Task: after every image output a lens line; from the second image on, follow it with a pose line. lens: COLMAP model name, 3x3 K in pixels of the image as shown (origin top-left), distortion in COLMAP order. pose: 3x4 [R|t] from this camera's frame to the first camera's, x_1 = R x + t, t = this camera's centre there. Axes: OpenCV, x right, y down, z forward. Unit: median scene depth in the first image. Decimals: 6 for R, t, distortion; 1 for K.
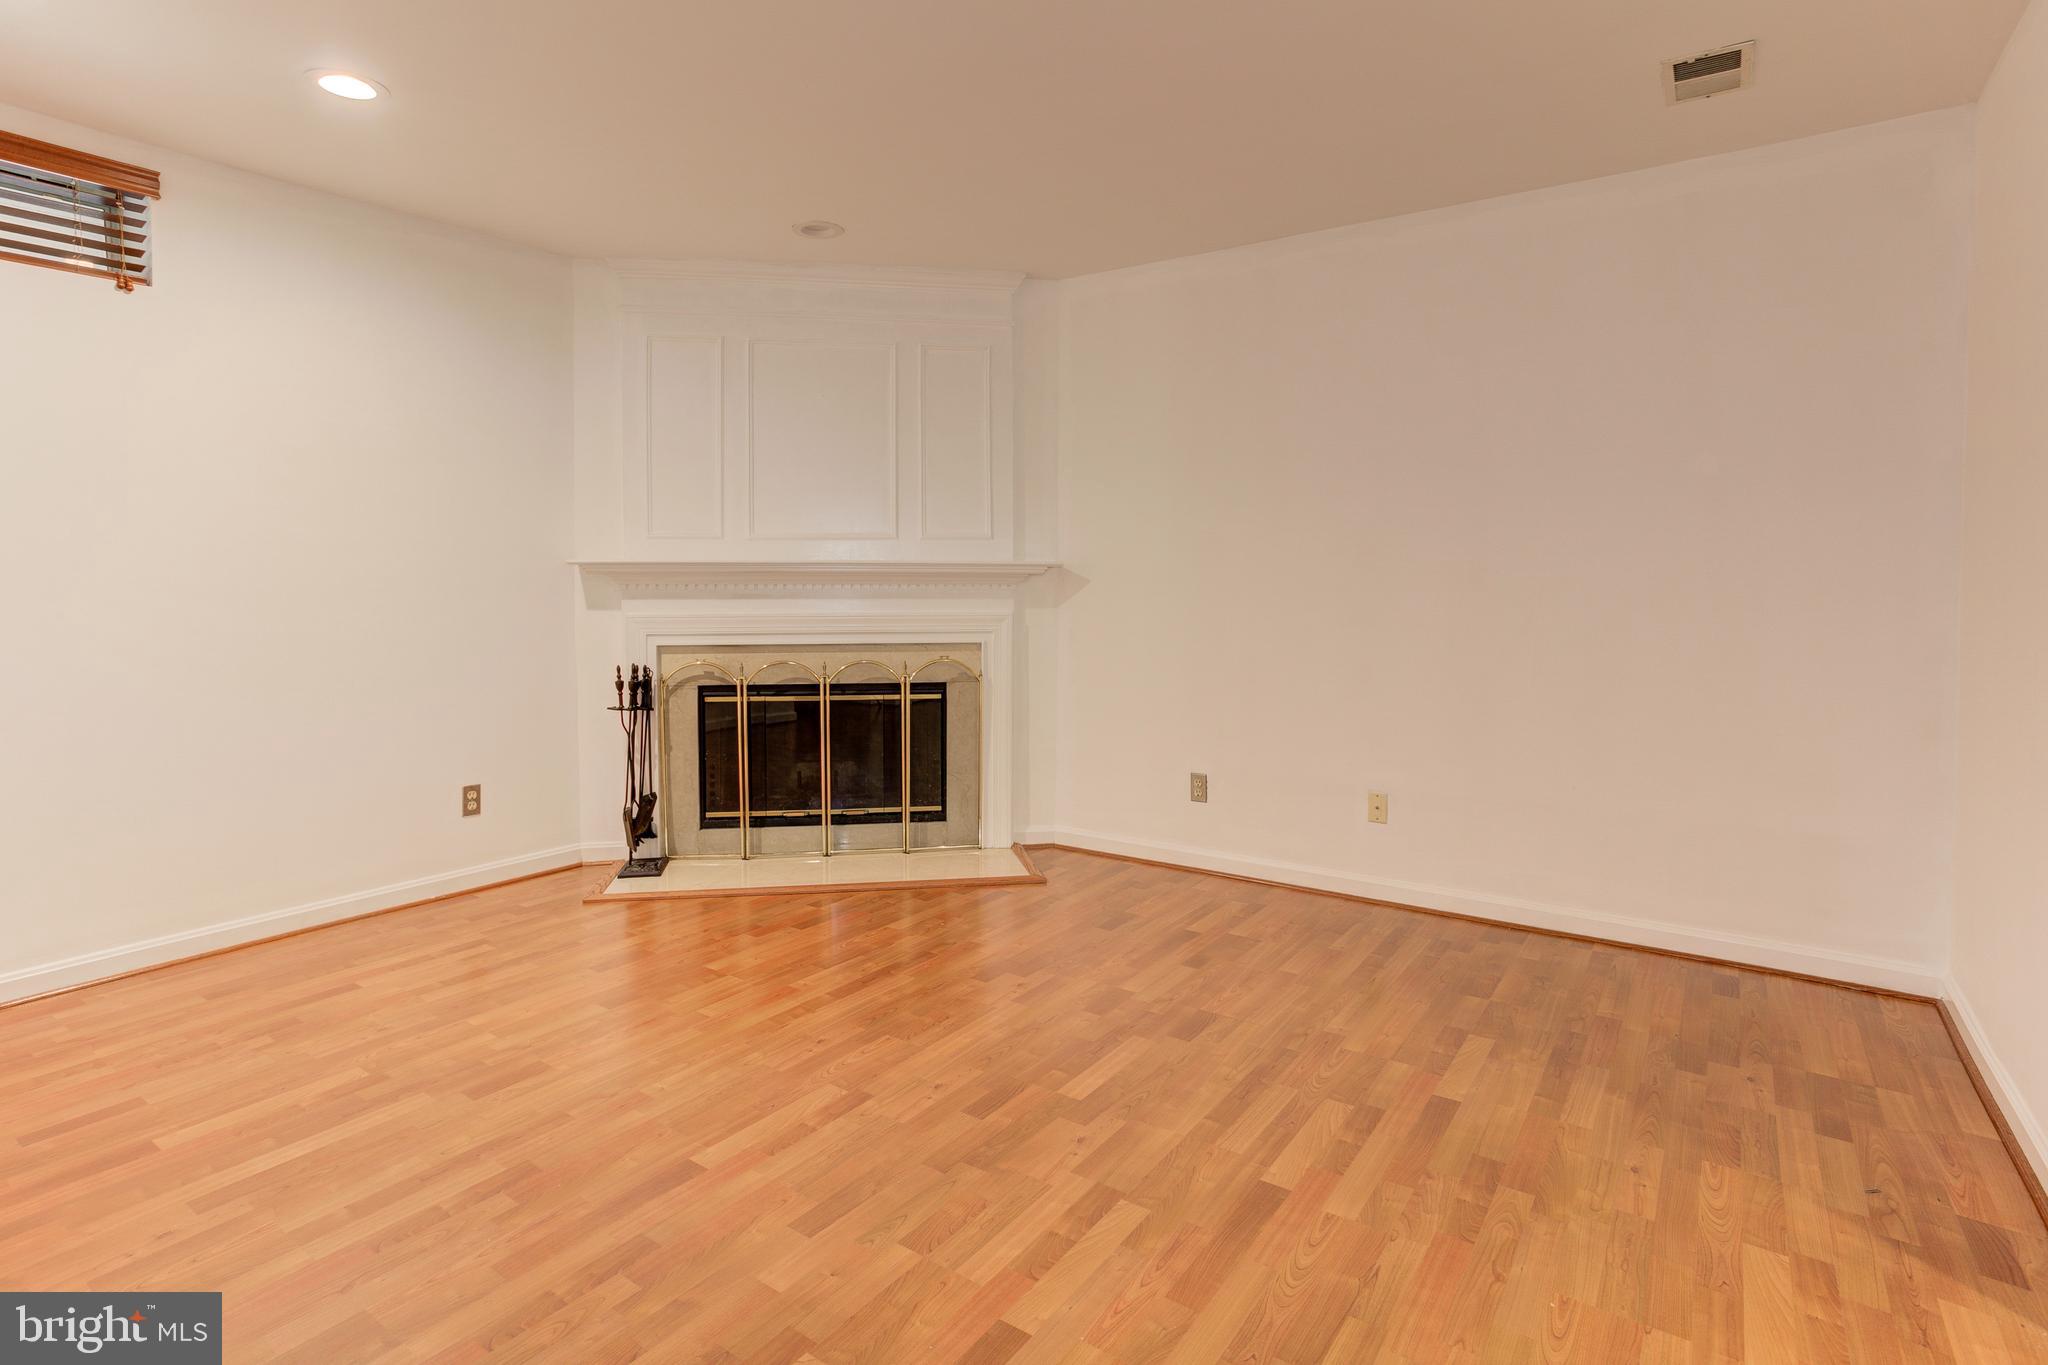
lens RADIAL K [[1009.1, 0, 988.2], [0, 1009.1, 602.4], [0, 0, 1]] dist [-0.039725, 0.023914]
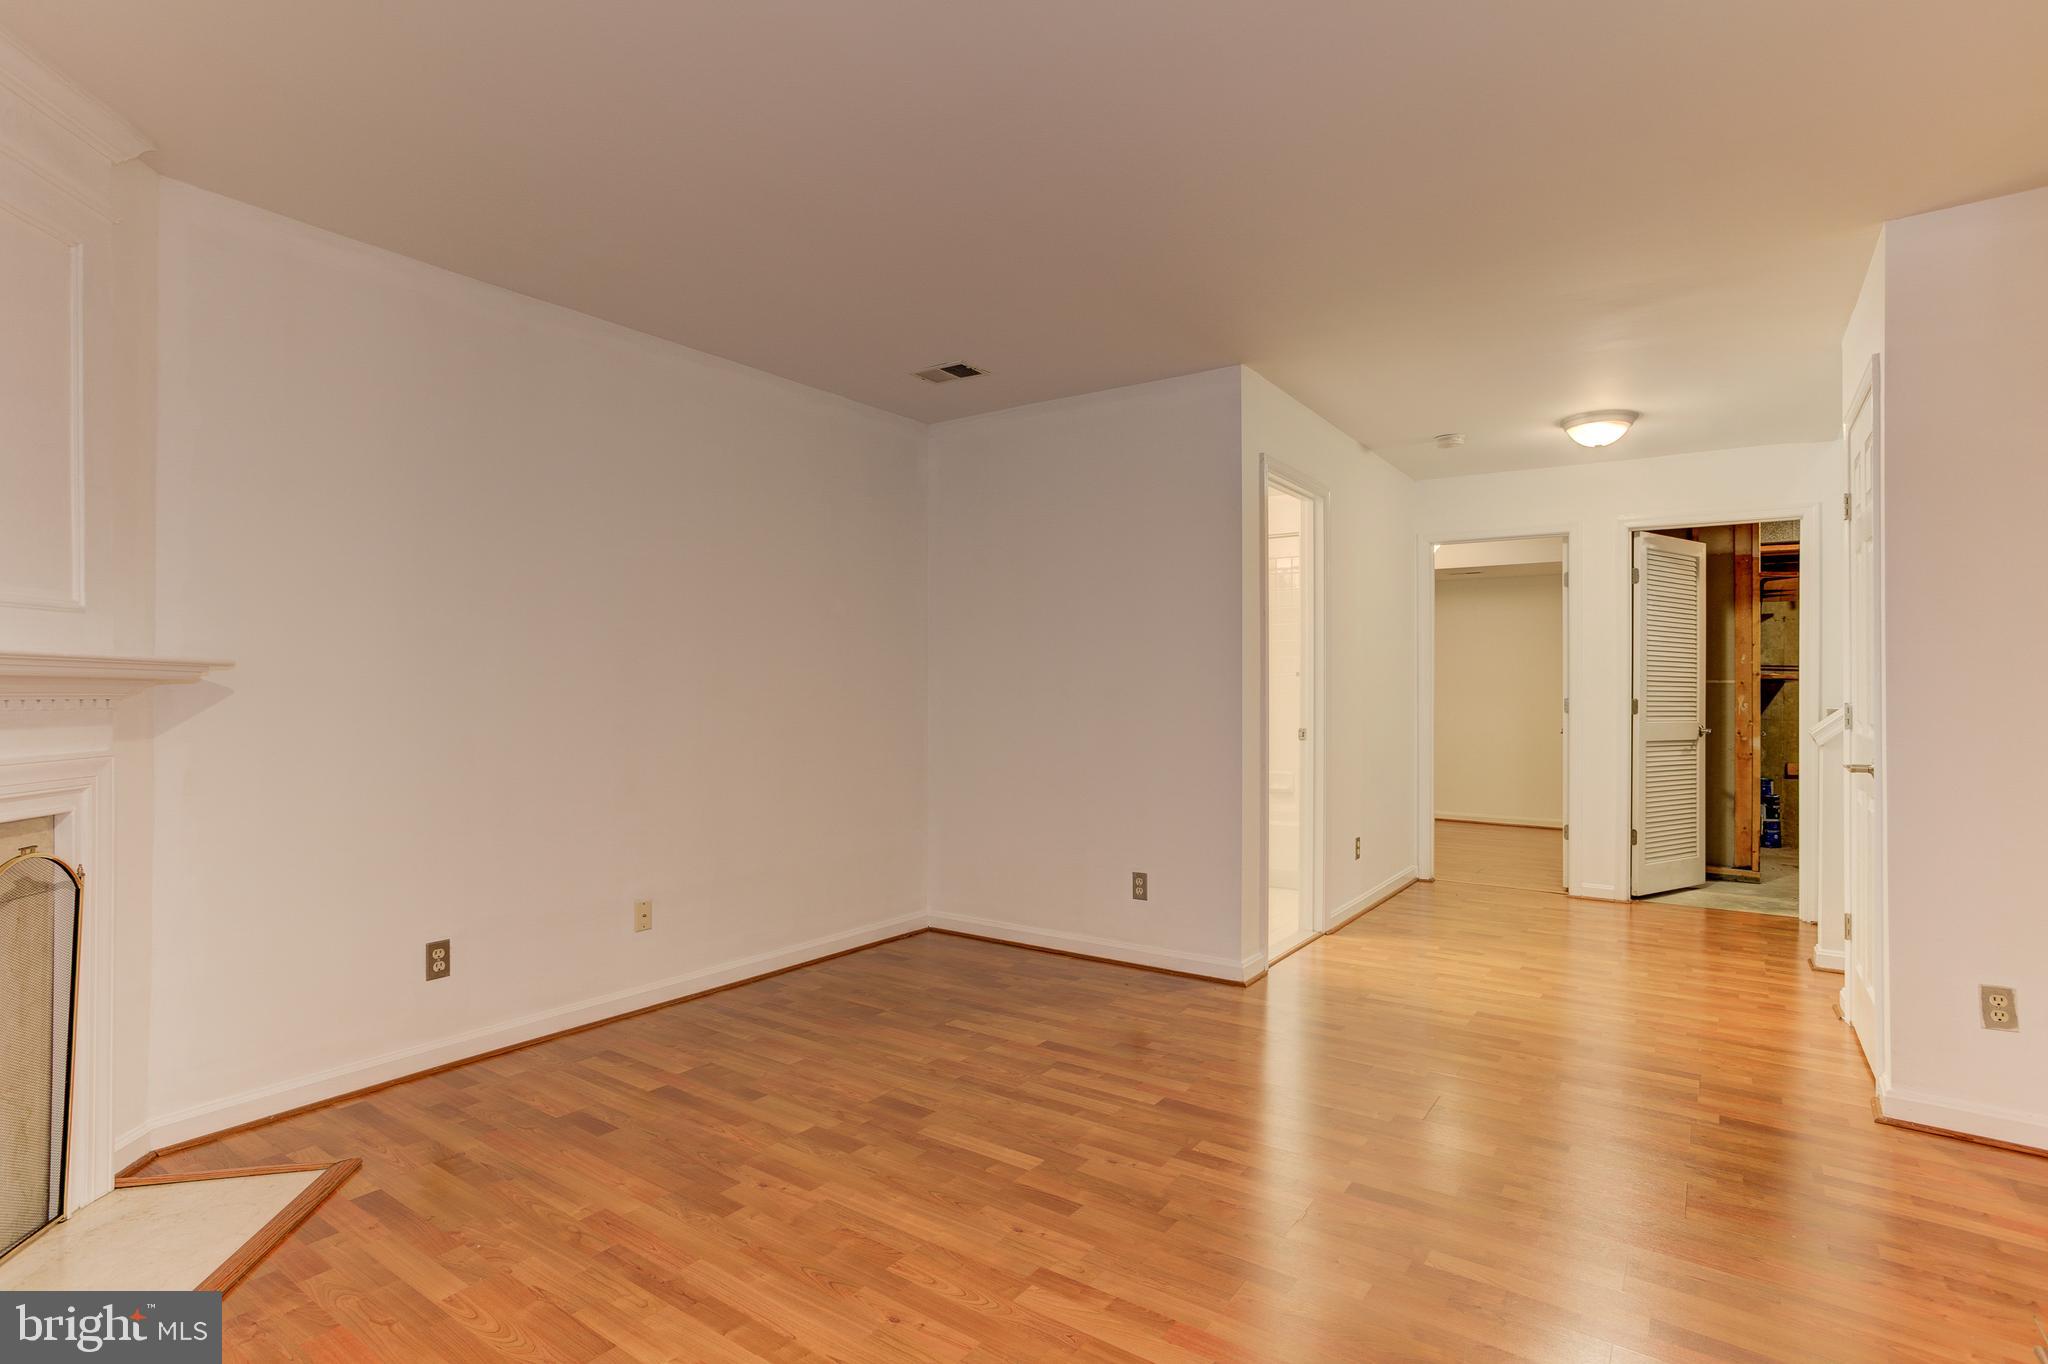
lens RADIAL K [[969.5, 0, 1001.4], [0, 969.5, 683.6], [0, 0, 1]] dist [-0.050215, 0.032955]
pose [[0.038990, 0.001955, 0.999238, -0.709043], [0.026678, 0.999640, -0.002997, -0.030578], [-0.998883, 0.026775, 0.038924, 0.702206]]
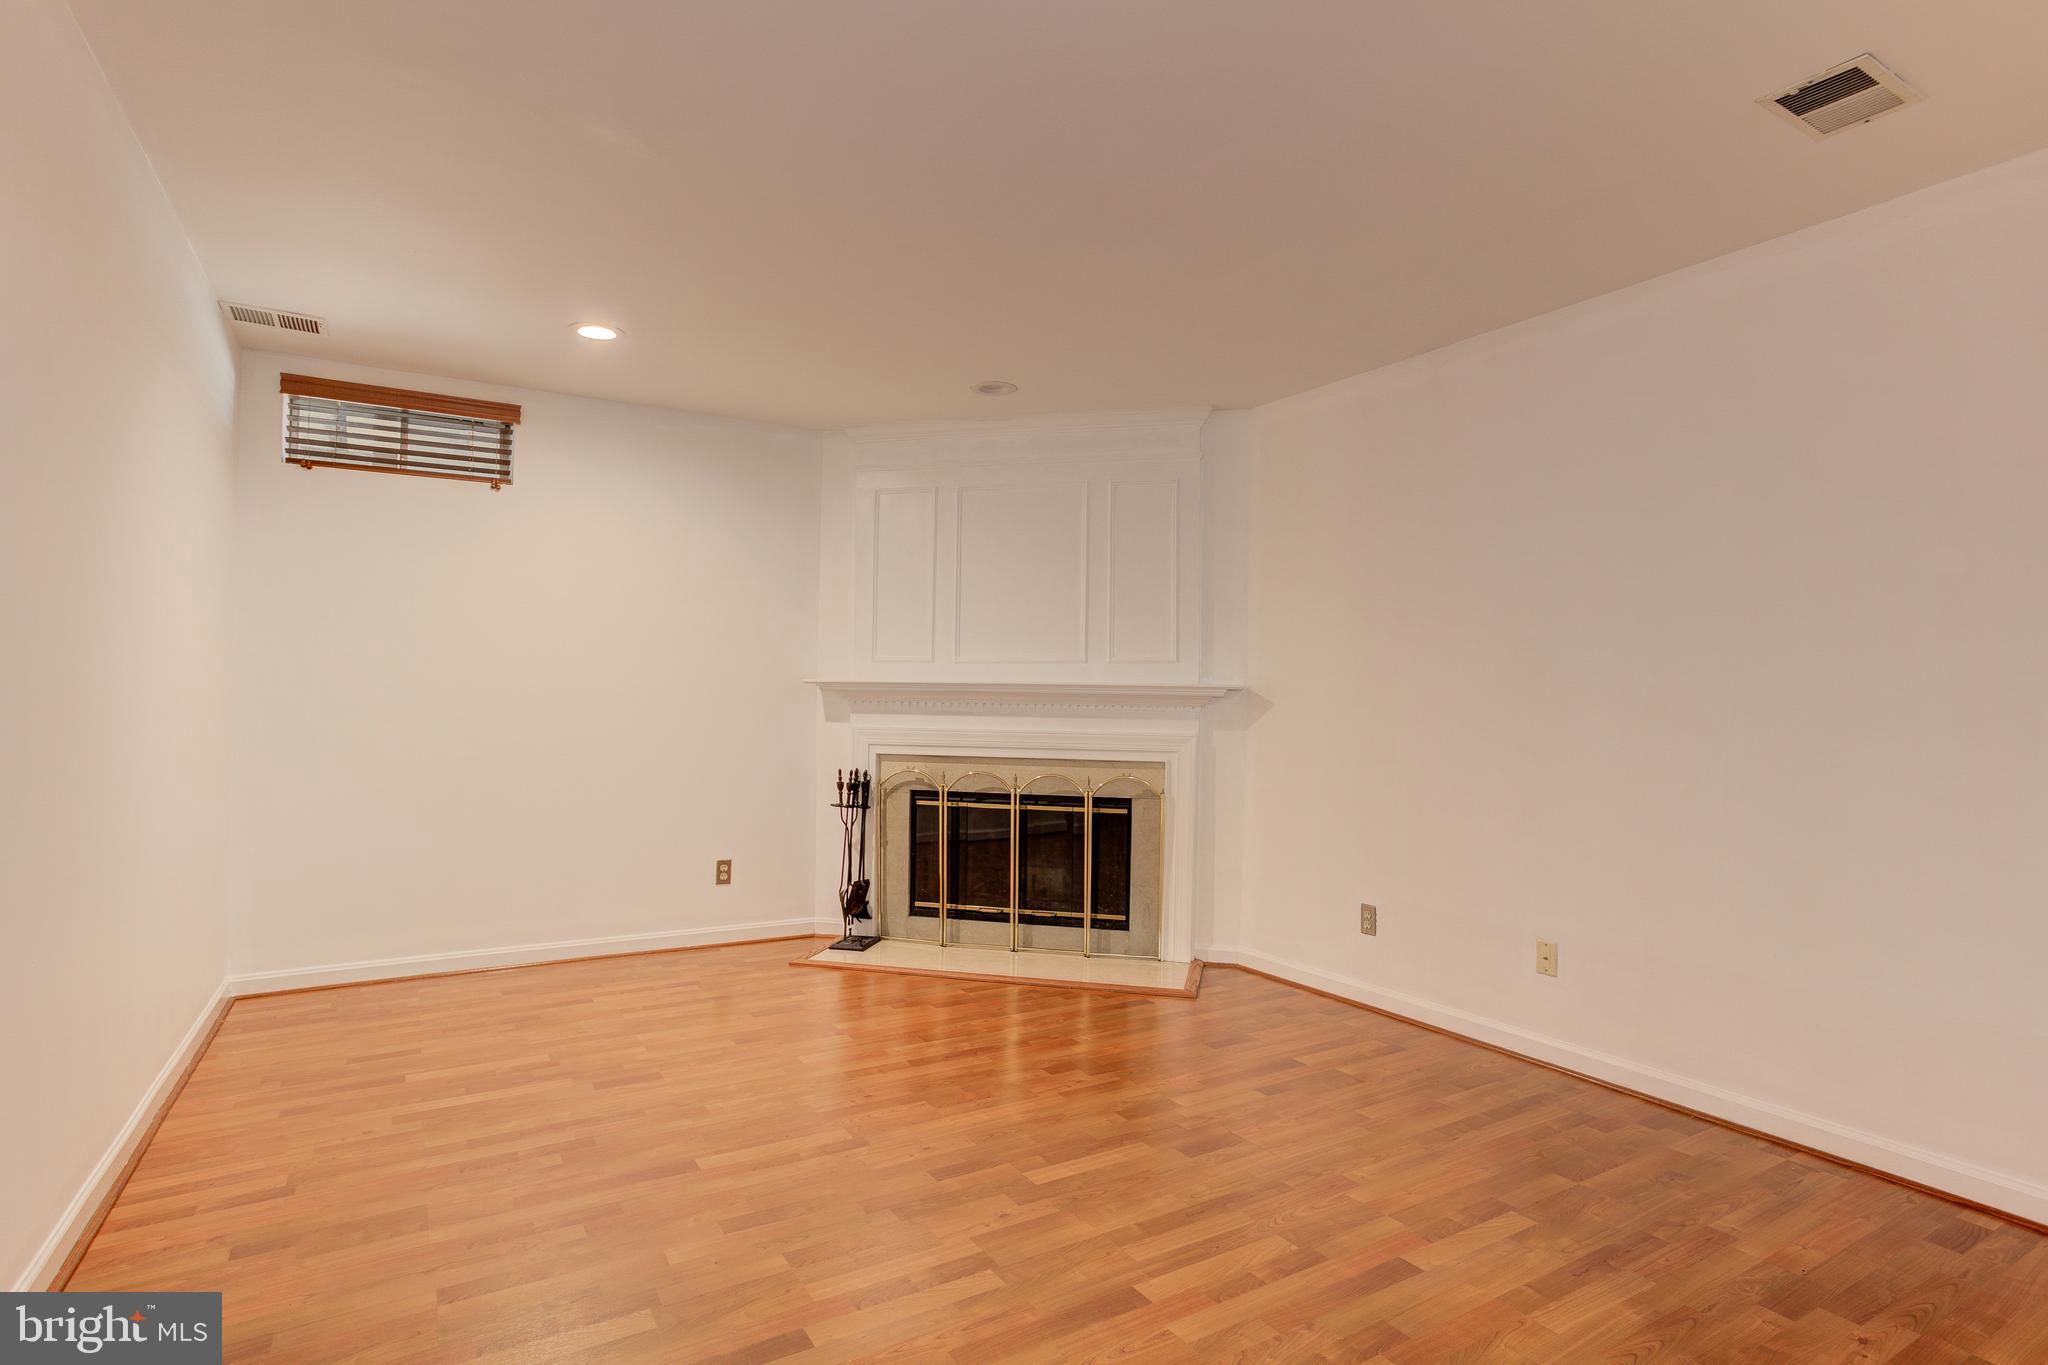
lens RADIAL K [[969.5, 0, 1001.4], [0, 969.5, 684.1], [0, 0, 1]] dist [-0.050215, 0.032955]
pose [[0.924807, 0.005619, -0.380394, 0.313487], [-0.022218, 0.998982, -0.039259, 0.004165], [0.379787, 0.044759, 0.923991, 0.013289]]
